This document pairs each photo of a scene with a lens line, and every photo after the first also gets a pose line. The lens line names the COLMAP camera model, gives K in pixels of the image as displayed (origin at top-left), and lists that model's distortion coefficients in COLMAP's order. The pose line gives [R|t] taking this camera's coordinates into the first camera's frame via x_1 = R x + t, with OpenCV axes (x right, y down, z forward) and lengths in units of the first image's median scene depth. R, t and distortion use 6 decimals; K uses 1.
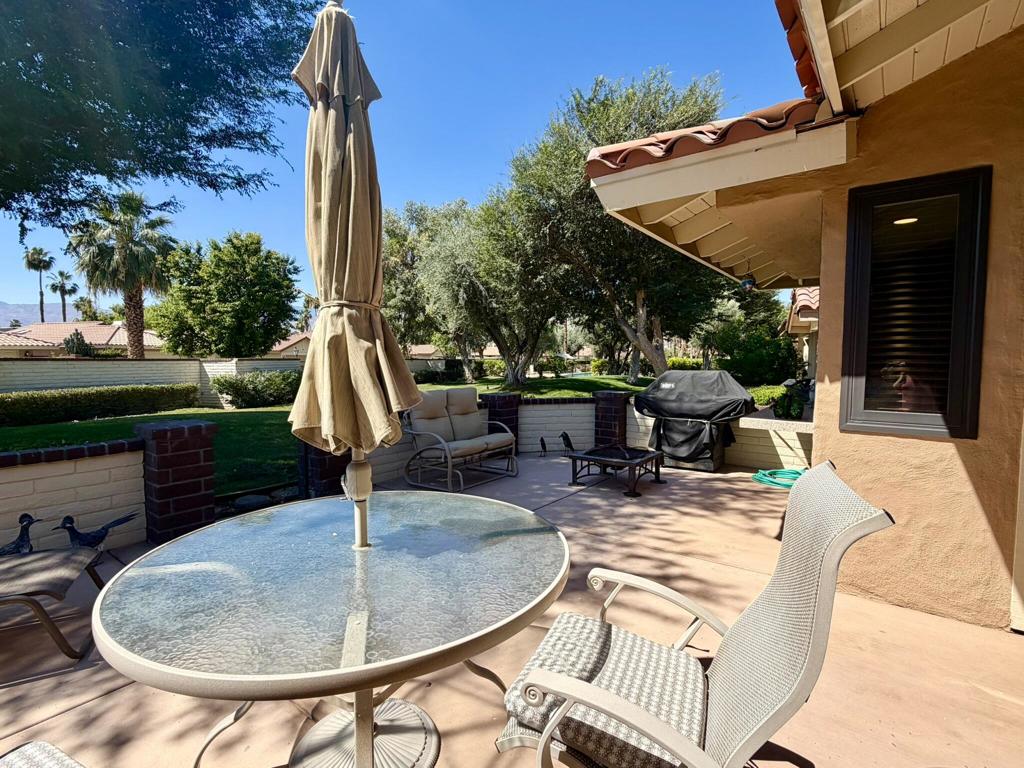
lens RADIAL K [[489.7, 0, 511.6], [0, 489.7, 382.8], [0, 0, 1]] dist [-0.001697, -0.000184]
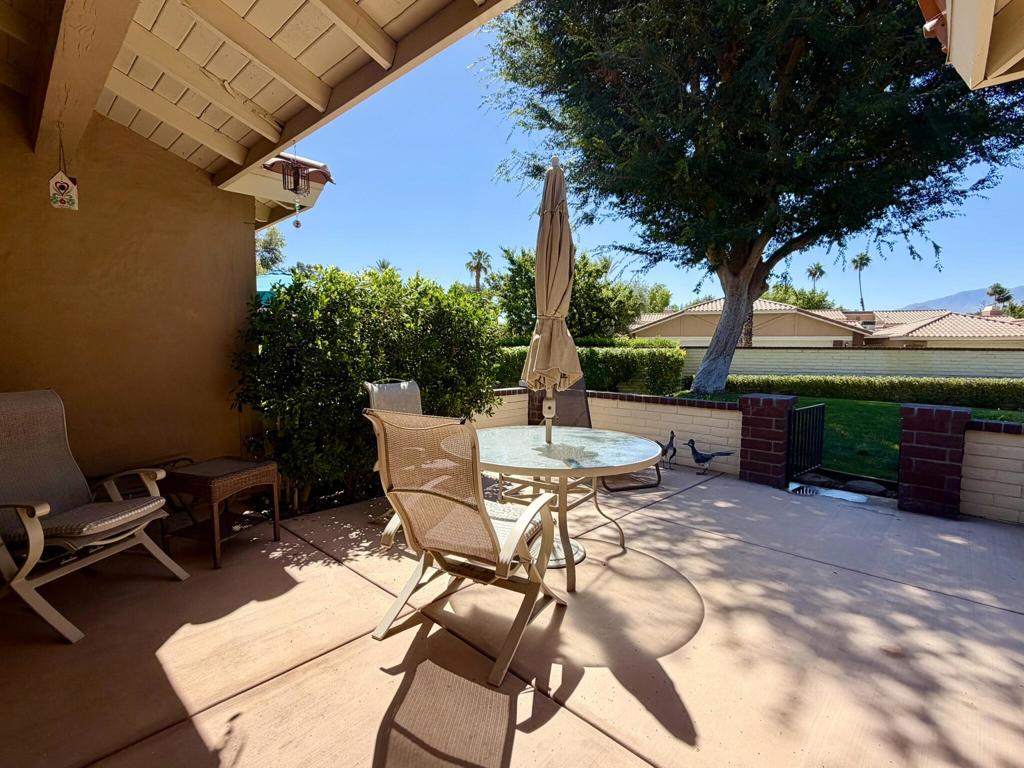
lens RADIAL K [[489.7, 0, 511.8], [0, 489.7, 385.6], [0, 0, 1]] dist [-0.001697, -0.000184]
pose [[-0.088296, 0.079674, -0.992903, 0.686089], [-0.055344, 0.994864, 0.084753, -0.017658], [0.994556, 0.062435, -0.083433, 0.432713]]
